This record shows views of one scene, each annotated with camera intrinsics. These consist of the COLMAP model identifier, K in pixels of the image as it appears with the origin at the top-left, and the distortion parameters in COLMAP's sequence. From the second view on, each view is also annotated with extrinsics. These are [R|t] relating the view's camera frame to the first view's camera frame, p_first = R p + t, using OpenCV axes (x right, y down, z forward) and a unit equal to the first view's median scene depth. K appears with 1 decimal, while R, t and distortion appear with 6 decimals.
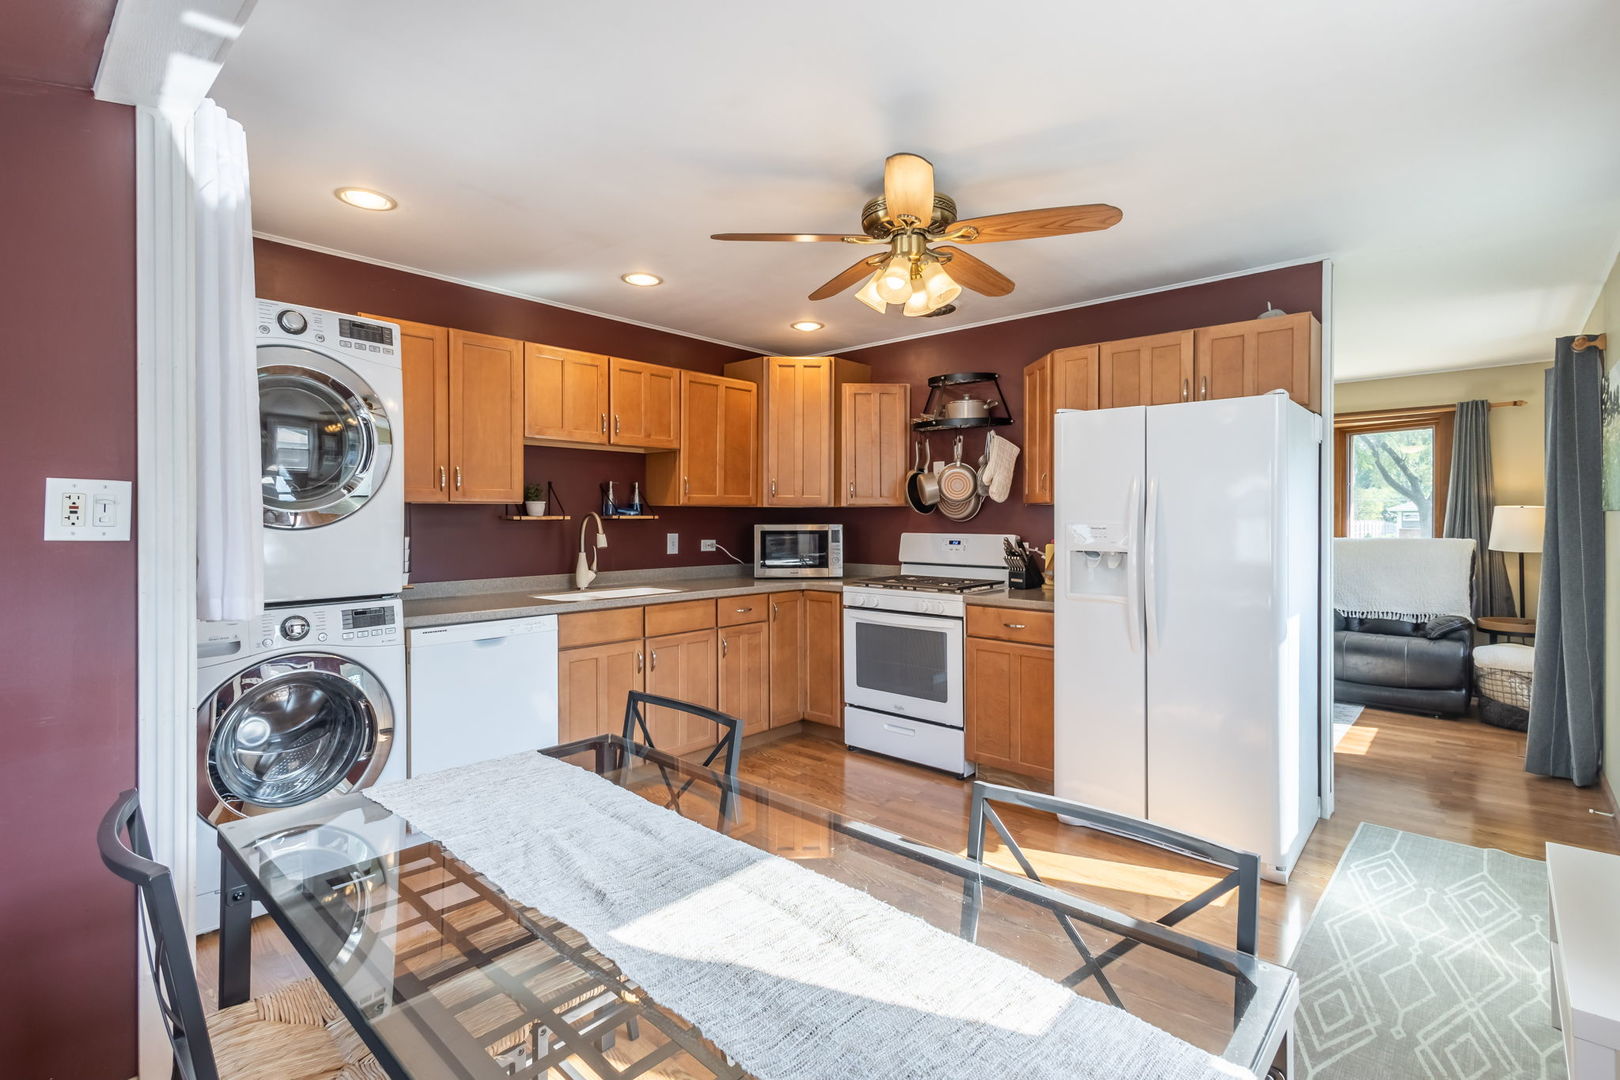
lens RADIAL K [[765.4, 0, 823.7], [0, 765.4, 526.2], [0, 0, 1]] dist [0.010780, -0.000111]
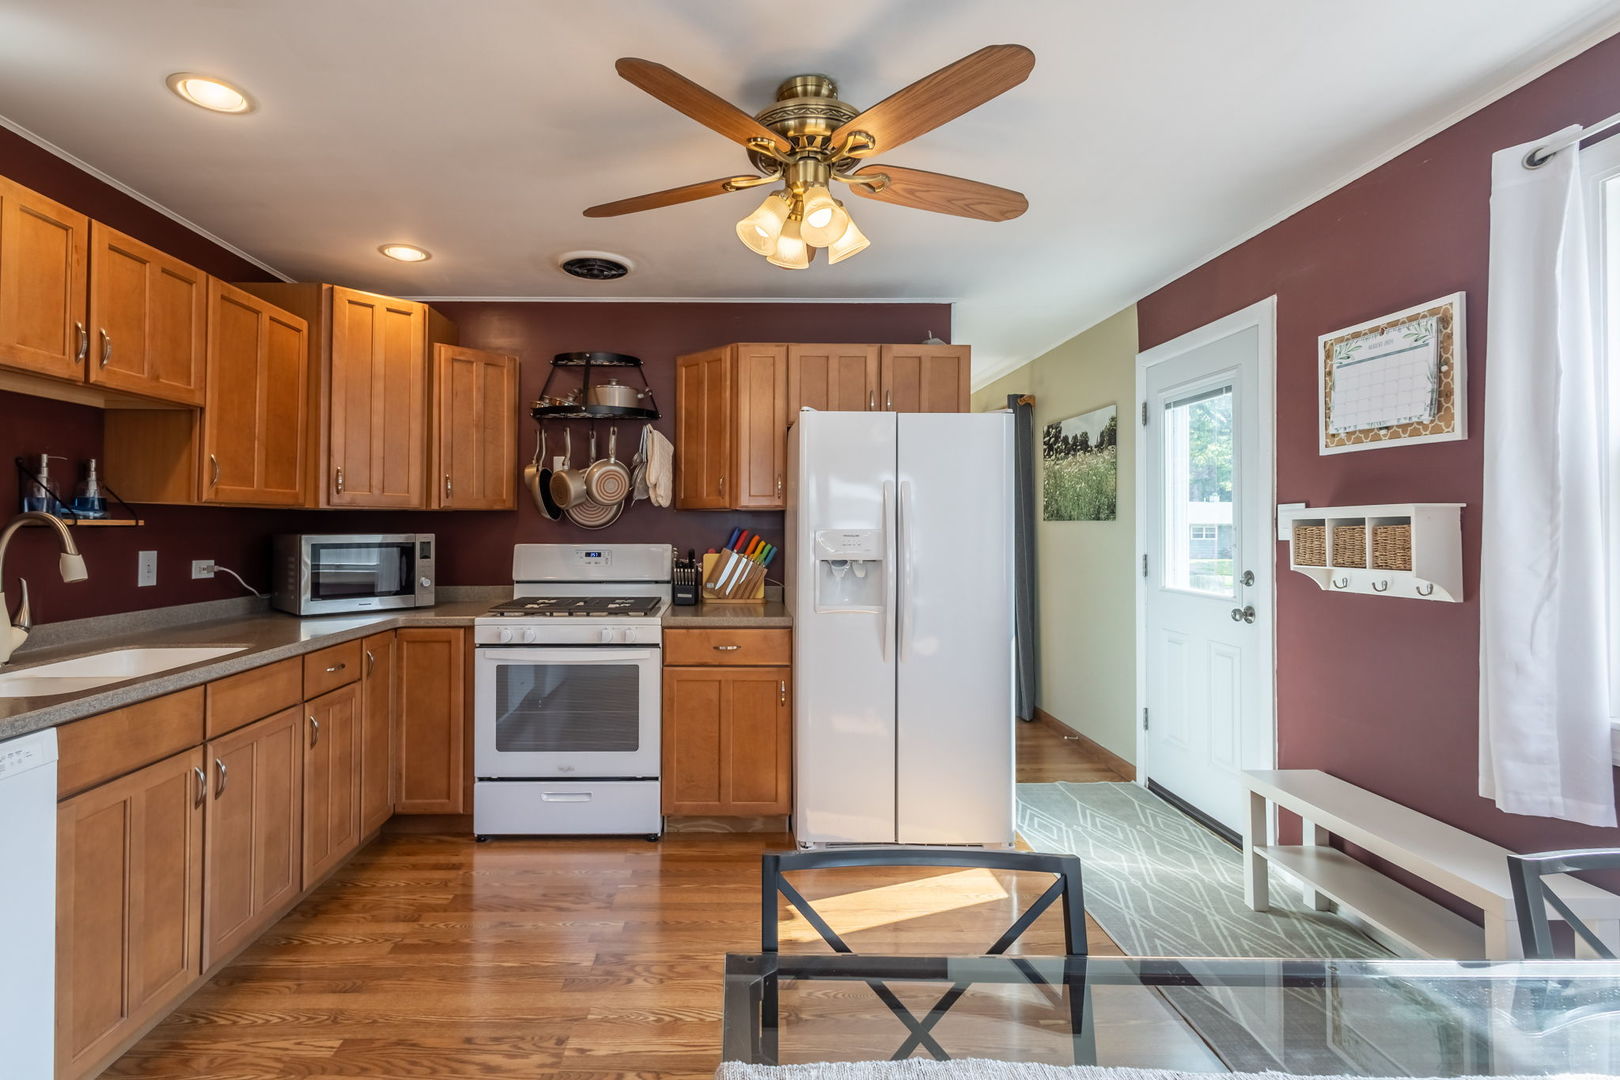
lens RADIAL K [[765.4, 0, 749.1], [0, 765.4, 517.1], [0, 0, 1]] dist [0.010780, -0.000111]
pose [[0.739476, 0.009093, 0.673122, -0.274867], [0.006552, 0.999764, -0.020705, -0.001092], [-0.673151, 0.019721, 0.739242, 0.279596]]
